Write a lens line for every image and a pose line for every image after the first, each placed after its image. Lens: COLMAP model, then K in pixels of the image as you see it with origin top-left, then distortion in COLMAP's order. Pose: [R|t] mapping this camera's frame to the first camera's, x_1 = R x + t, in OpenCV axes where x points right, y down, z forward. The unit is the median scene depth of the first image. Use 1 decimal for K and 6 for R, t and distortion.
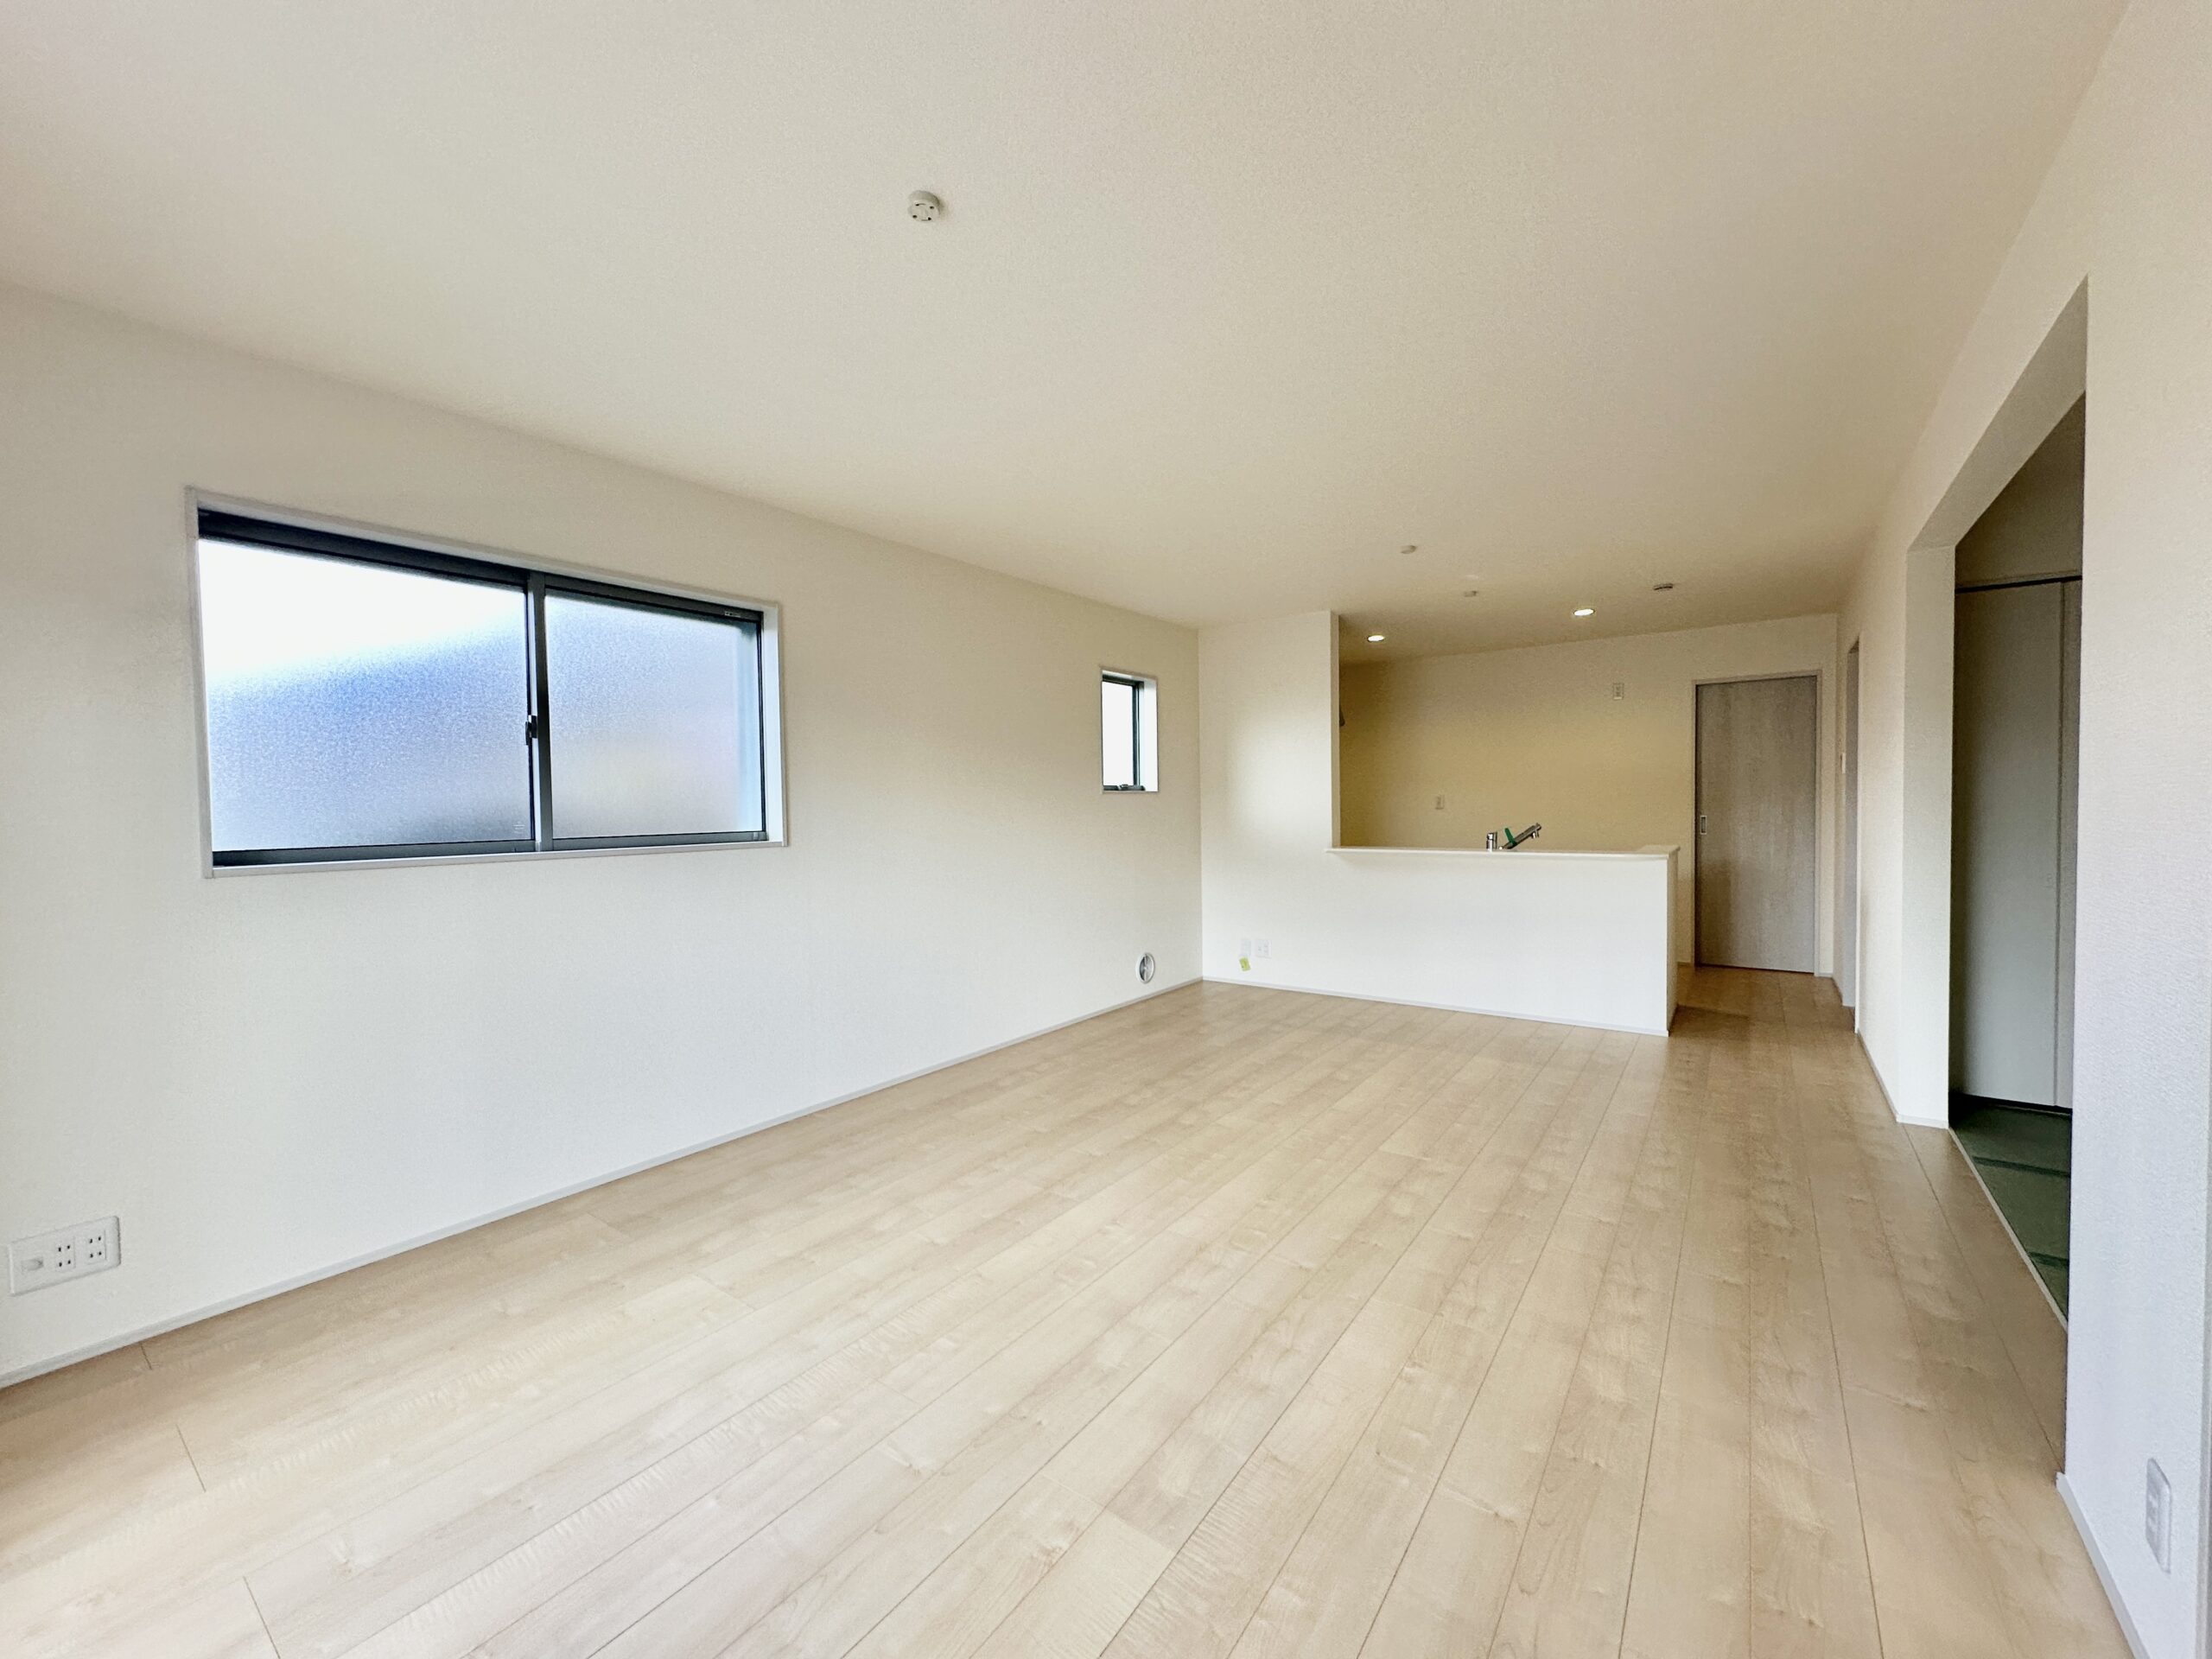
lens RADIAL K [[882.9, 0, 1116.7], [0, 882.9, 822.5], [0, 0, 1]] dist [0.002854, 0.001361]
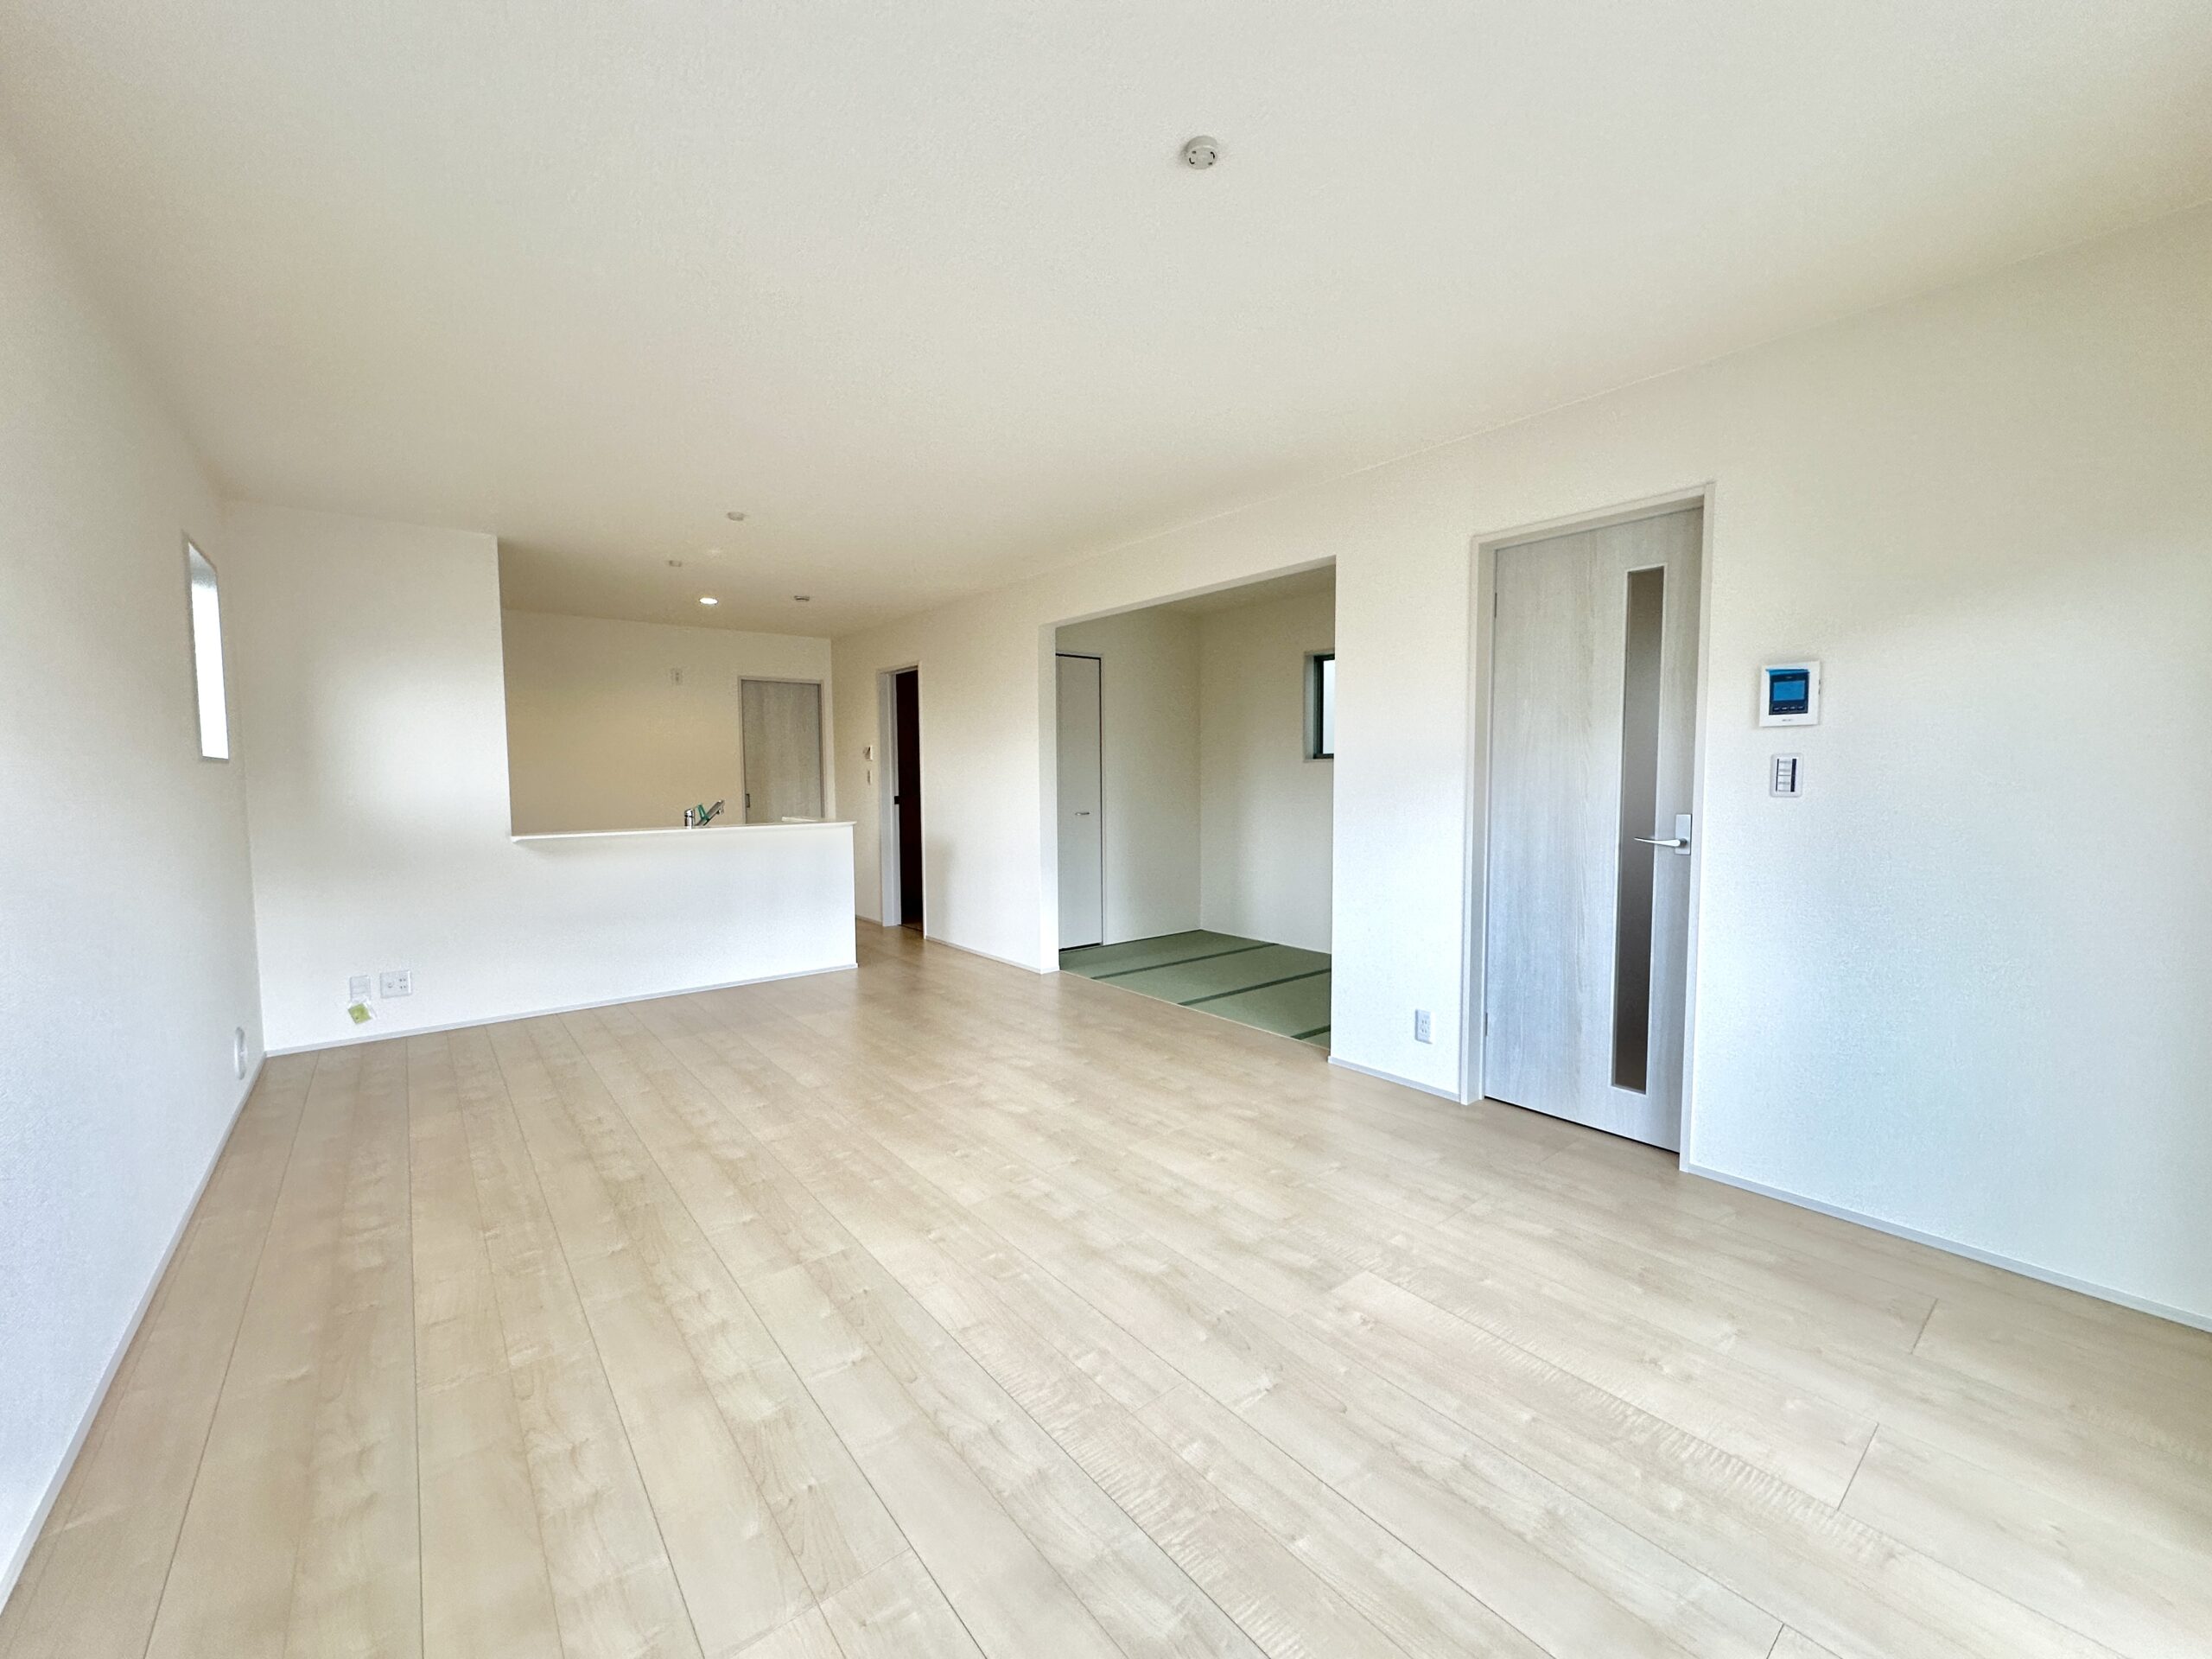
lens RADIAL K [[882.9, 0, 1098.4], [0, 882.9, 829.7], [0, 0, 1]] dist [0.002854, 0.001361]
pose [[0.260881, -0.049876, 0.964082, -0.594348], [0.025325, 0.998674, 0.044812, 0.001200], [-0.965039, 0.012725, 0.261799, 0.424116]]
